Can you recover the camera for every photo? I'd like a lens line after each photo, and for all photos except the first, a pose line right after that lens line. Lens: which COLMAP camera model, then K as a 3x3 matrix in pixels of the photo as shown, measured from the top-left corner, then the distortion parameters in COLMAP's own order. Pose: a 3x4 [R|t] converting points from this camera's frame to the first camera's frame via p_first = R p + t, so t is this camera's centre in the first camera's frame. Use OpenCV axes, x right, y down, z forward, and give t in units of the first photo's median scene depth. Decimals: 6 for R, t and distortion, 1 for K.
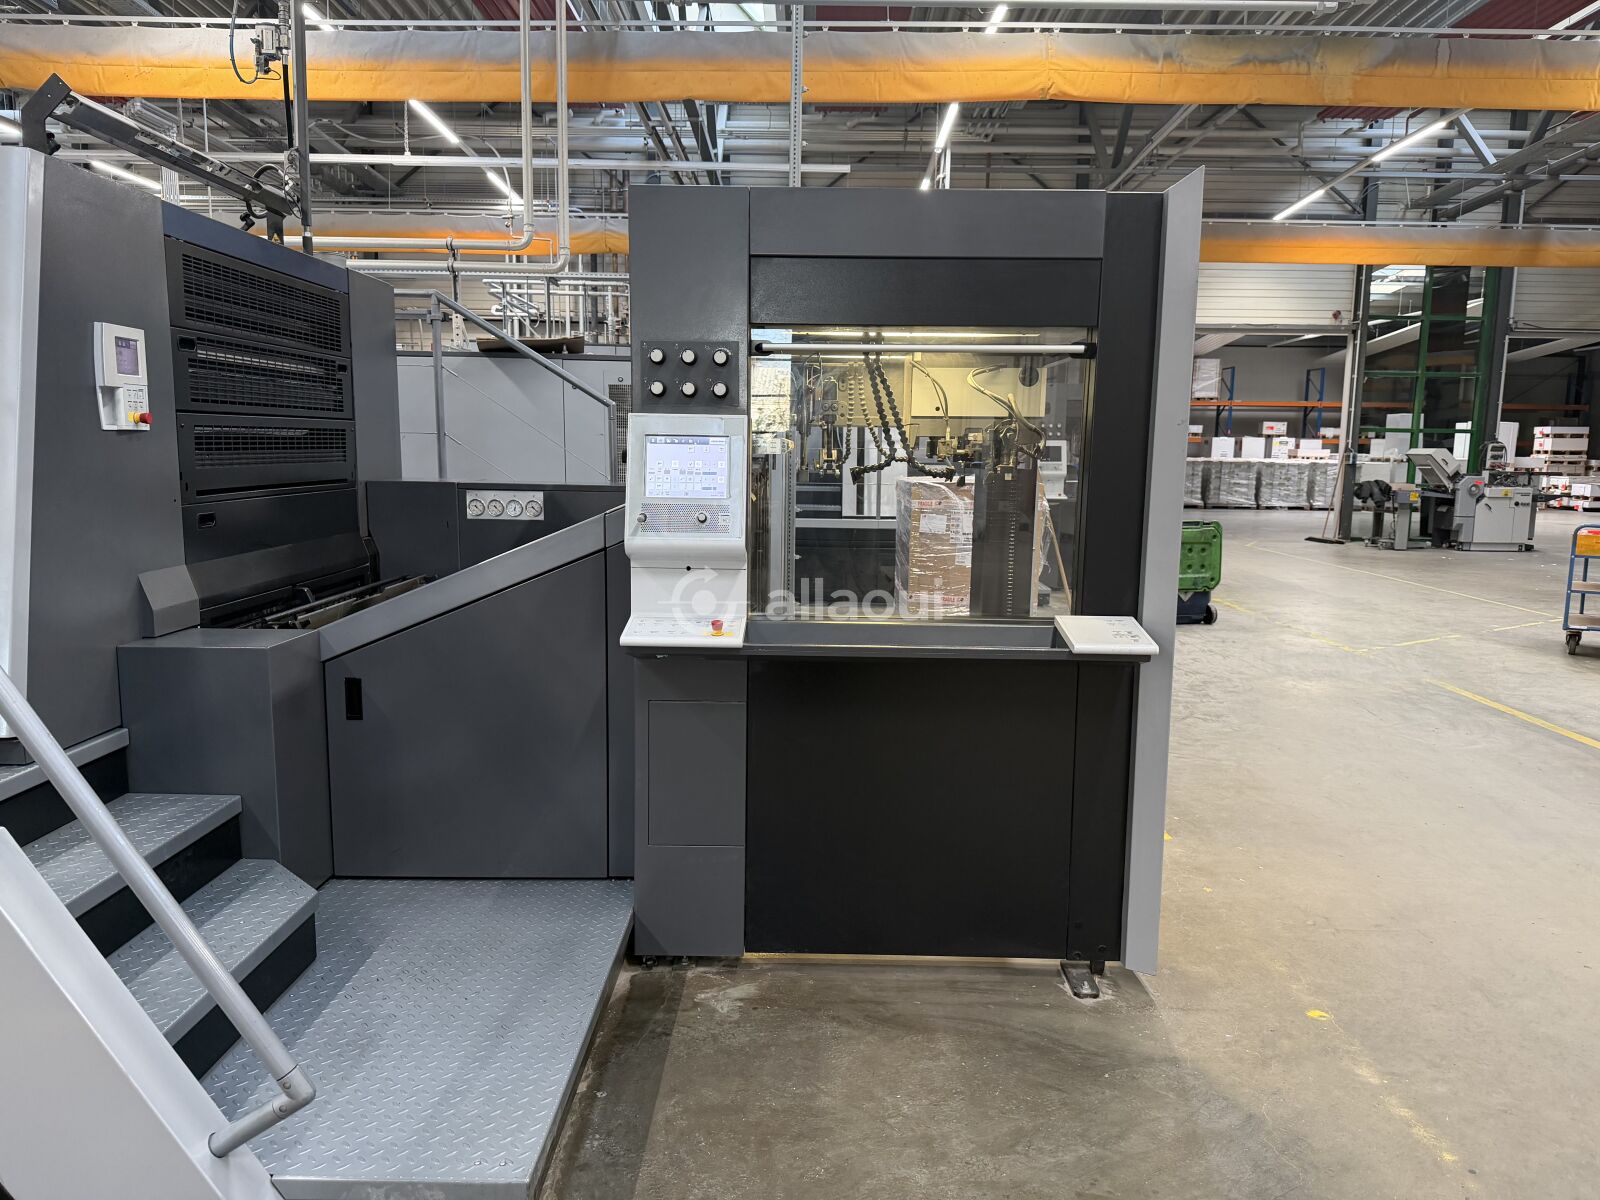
lens RADIAL K [[1140.5, 0, 812.2], [0, 1140.5, 597.0], [0, 0, 1]] dist [0.029129, -0.035220]
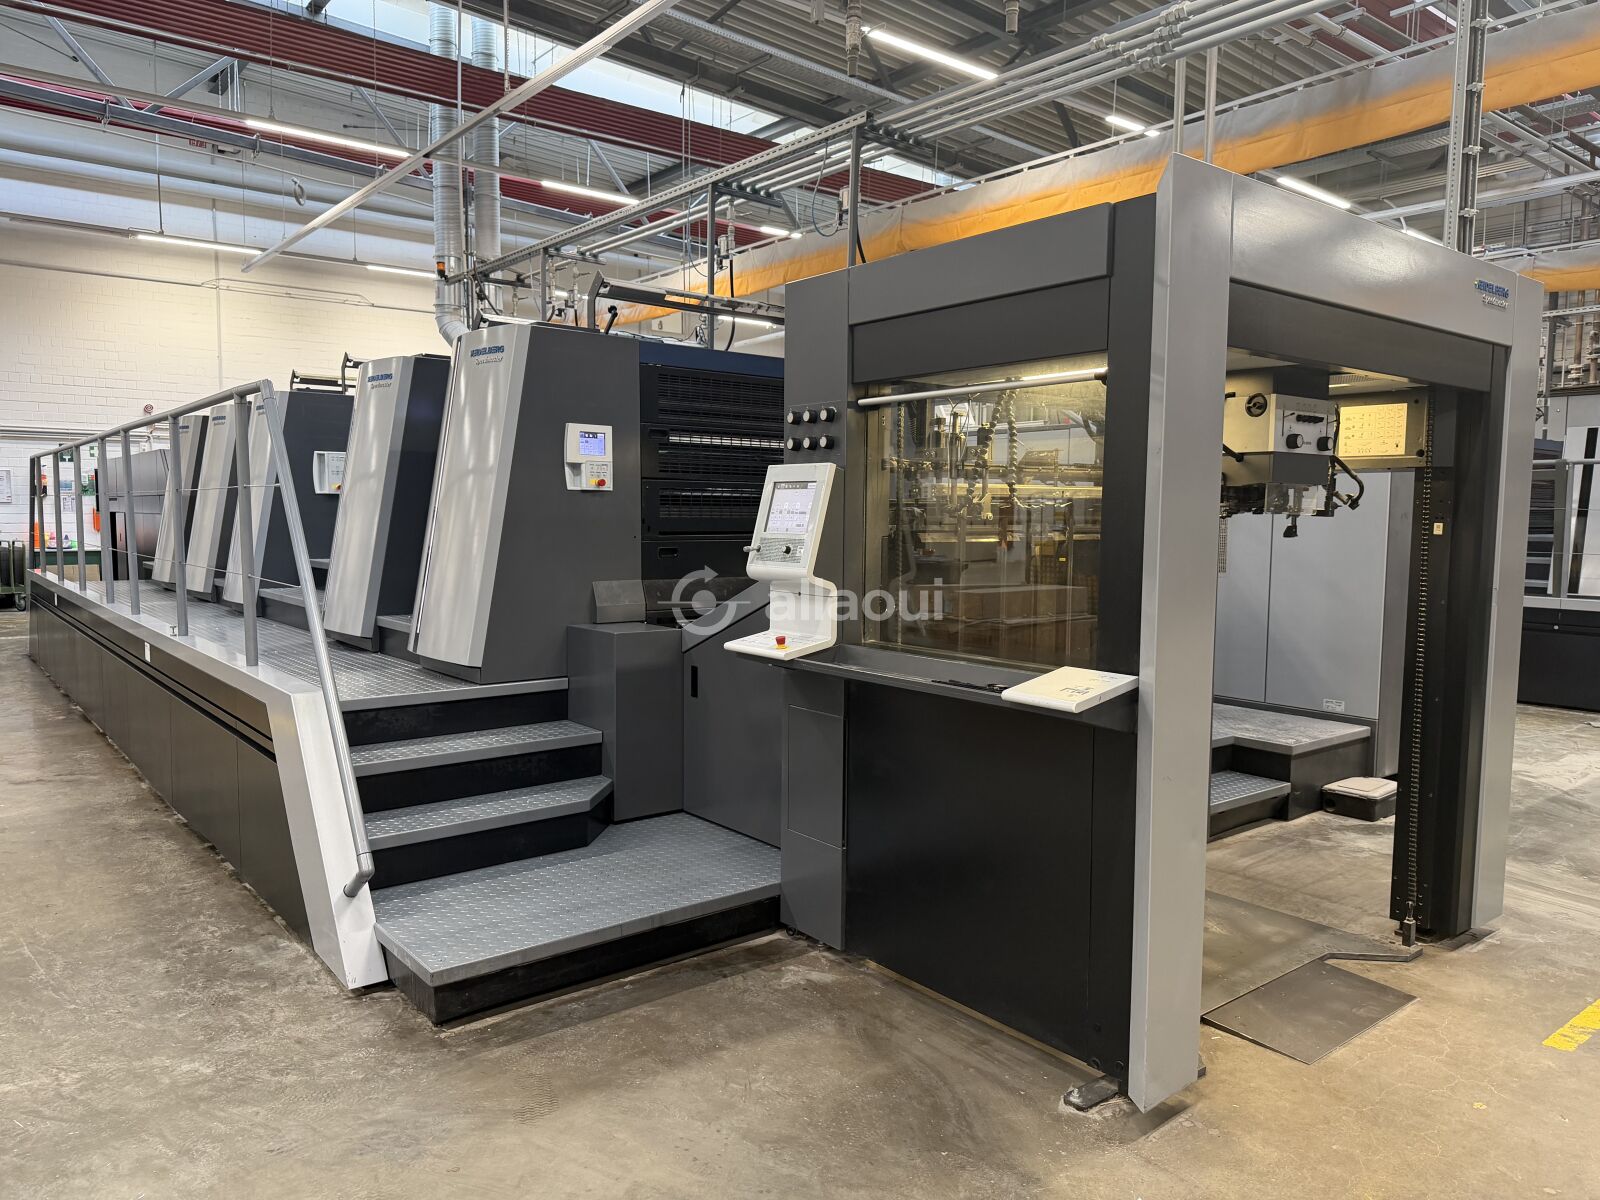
lens RADIAL K [[1140.5, 0, 806.5], [0, 1140.5, 600.0], [0, 0, 1]] dist [0.029129, -0.035220]
pose [[0.625319, 0.053443, -0.778537, 0.788718], [-0.104327, 0.994422, -0.015532, -0.001739], [0.773364, 0.090934, 0.627407, 0.258994]]
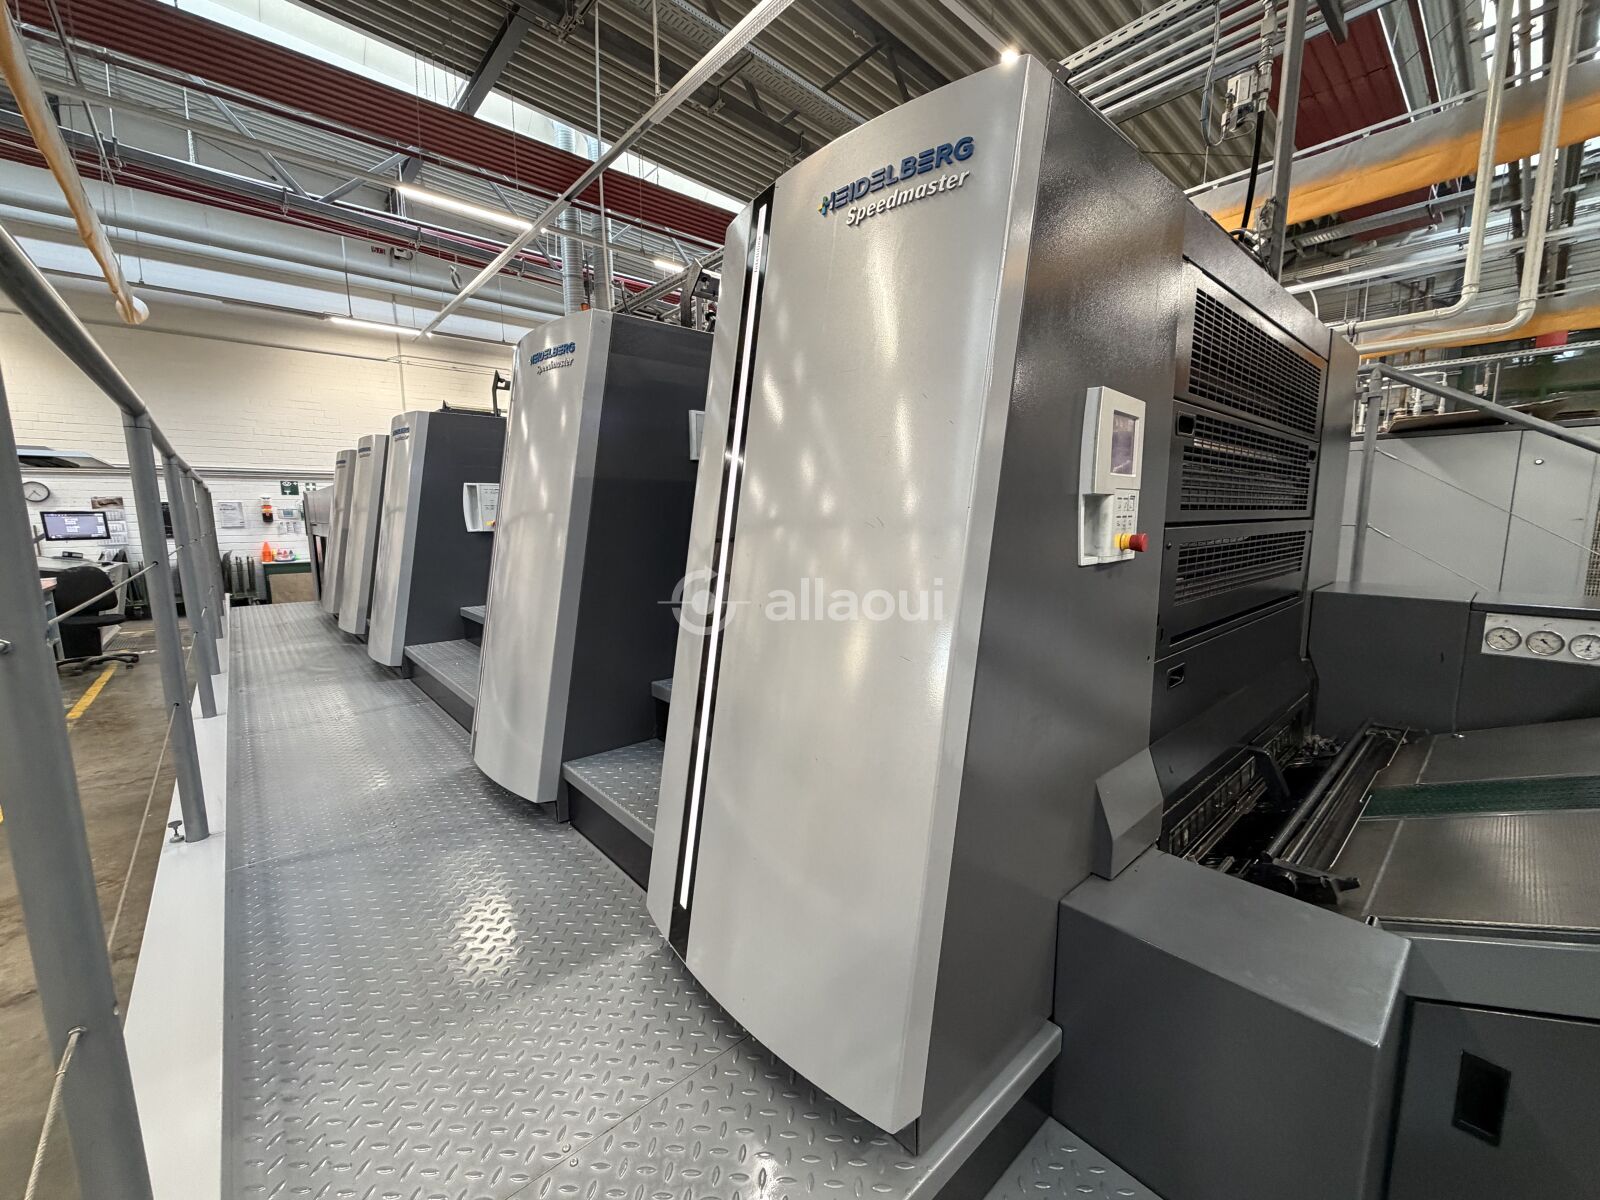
lens RADIAL K [[634.8, 0, 800.4], [0, 634.8, 601.4], [0, 0, 1]] dist [0.002183, -0.000002]
pose [[0.663283, 0.084104, -0.743628, -0.436378], [-0.083593, 0.995773, 0.038060, -0.119931], [0.743686, 0.036918, 0.667509, 0.624579]]
